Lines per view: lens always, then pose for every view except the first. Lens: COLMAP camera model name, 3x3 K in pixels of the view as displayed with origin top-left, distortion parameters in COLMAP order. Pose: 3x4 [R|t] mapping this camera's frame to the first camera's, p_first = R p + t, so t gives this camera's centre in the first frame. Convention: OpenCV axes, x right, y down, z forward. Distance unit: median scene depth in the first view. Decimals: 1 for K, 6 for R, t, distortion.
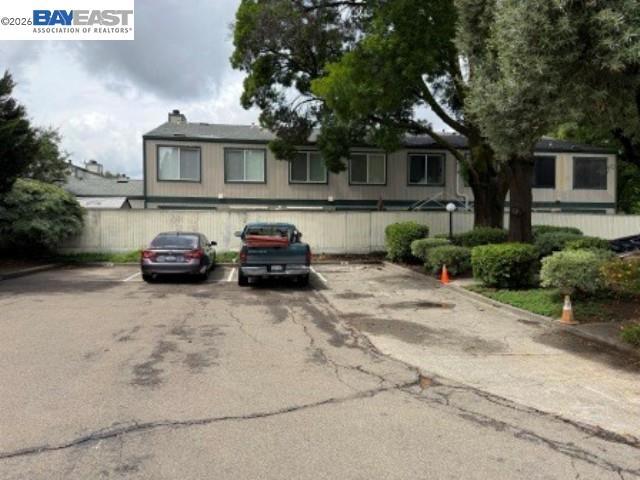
lens RADIAL K [[454.8, 0, 321.2], [0, 454.8, 244.5], [0, 0, 1]] dist [0.025273, -0.021232]
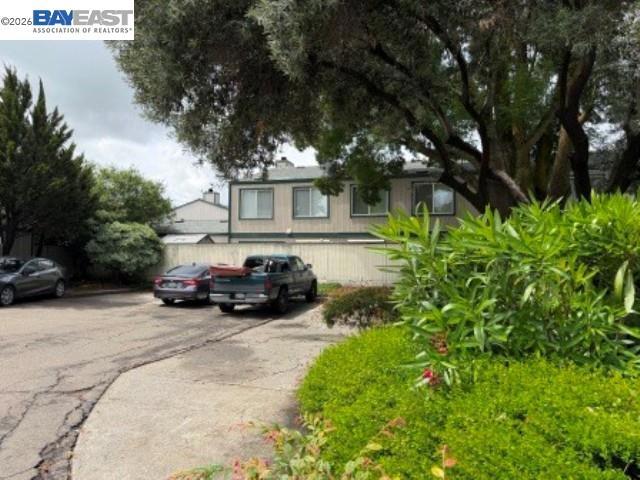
lens RADIAL K [[454.8, 0, 321.6], [0, 454.8, 236.9], [0, 0, 1]] dist [0.025273, -0.021232]
pose [[0.905247, -0.019267, -0.424448, 0.339837], [-0.020170, 0.995896, -0.088226, 0.002066], [0.424406, 0.088427, 0.901144, 0.056671]]
